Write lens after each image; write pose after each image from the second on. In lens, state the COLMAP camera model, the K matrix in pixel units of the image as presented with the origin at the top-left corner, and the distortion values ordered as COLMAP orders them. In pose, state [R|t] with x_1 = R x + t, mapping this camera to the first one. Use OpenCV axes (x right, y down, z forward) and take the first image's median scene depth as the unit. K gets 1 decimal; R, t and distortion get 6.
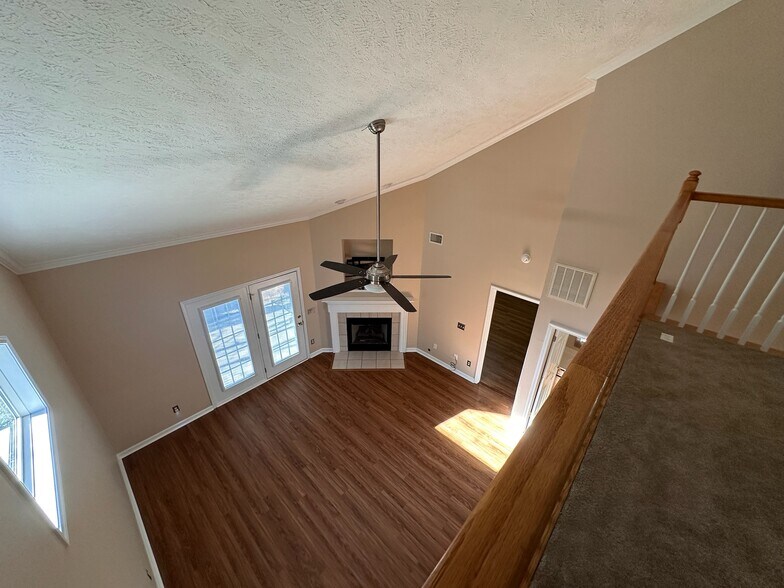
lens RADIAL K [[310.7, 0, 391.0], [0, 310.7, 295.2], [0, 0, 1]] dist [-0.007482, 0.003024]
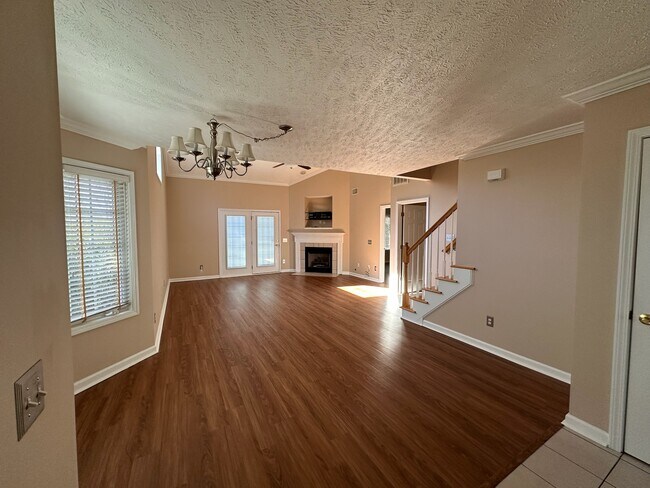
lens RADIAL K [[257.6, 0, 326.0], [0, 257.6, 247.3], [0, 0, 1]] dist [-0.007482, 0.003024]
pose [[0.954041, 0.004274, -0.299644, 0.410321], [-0.120735, 0.920638, -0.371280, 0.635328], [0.274277, 0.390394, 0.878843, -0.168069]]
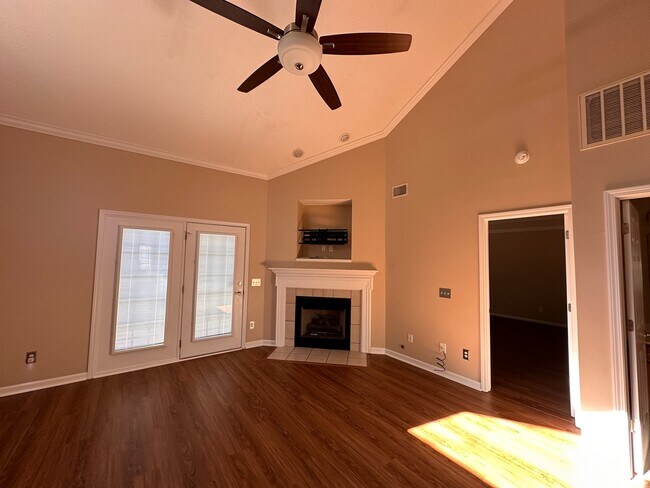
lens RADIAL K [[257.6, 0, 325.7], [0, 257.6, 245.4], [0, 0, 1]] dist [-0.007482, 0.003024]
pose [[0.985286, -0.006497, -0.170789, 0.058961], [-0.080077, 0.865263, -0.494881, 0.327859], [0.150992, 0.501276, 0.852012, 0.409512]]
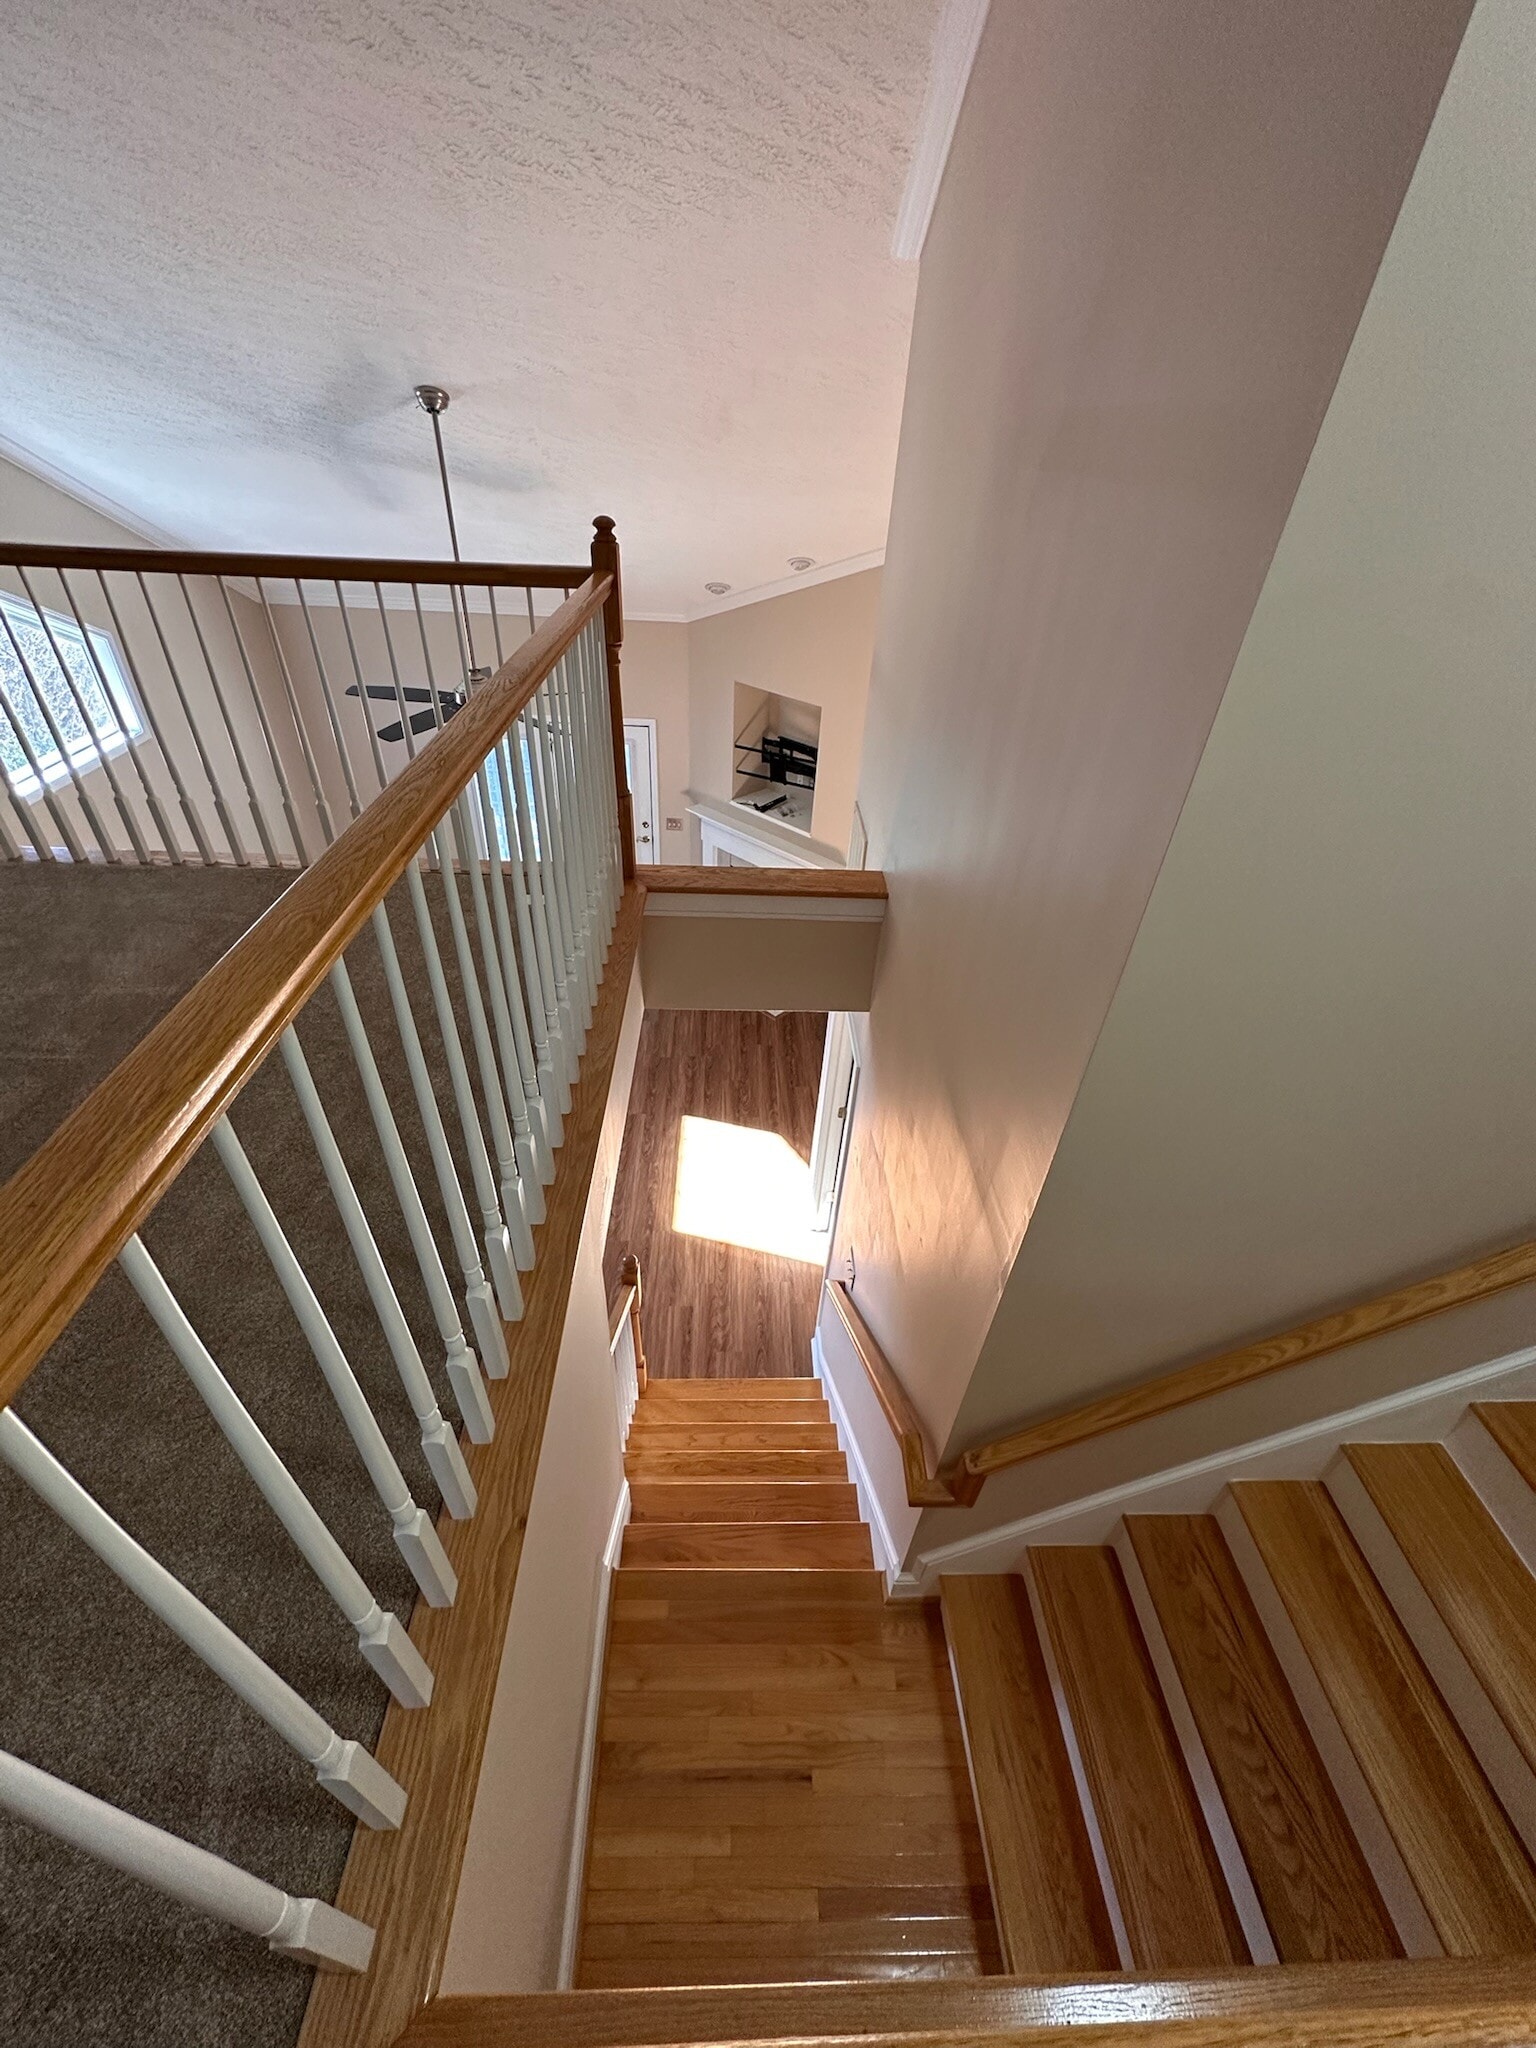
lens RADIAL K [[811.5, 0, 778.2], [0, 811.5, 1026.8], [0, 0, 1]] dist [-0.007482, 0.003024]
pose [[0.712937, 0.439689, -0.546255, 0.762891], [-0.356514, 0.898081, 0.257581, -0.053297], [0.603837, 0.011108, 0.797031, 0.095821]]
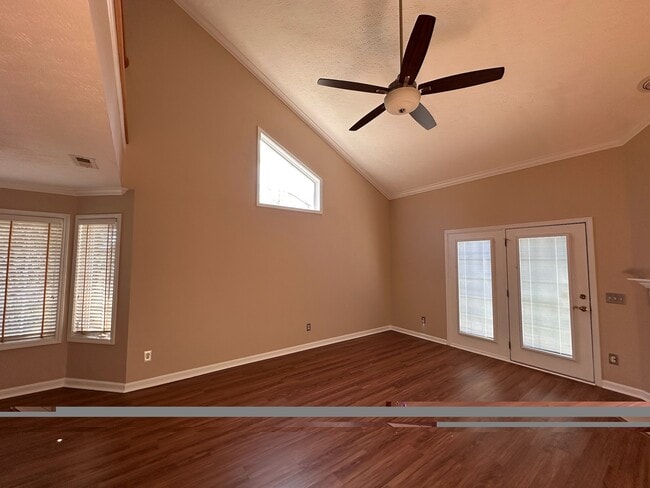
lens RADIAL K [[257.6, 0, 325.4], [0, 257.6, 244.6], [0, 0, 1]] dist [-0.007482, 0.003024]
pose [[-0.183656, -0.077082, -0.979964, 0.364129], [-0.452464, 0.891662, 0.014661, 0.223029], [0.872666, 0.446091, -0.198636, 0.624013]]
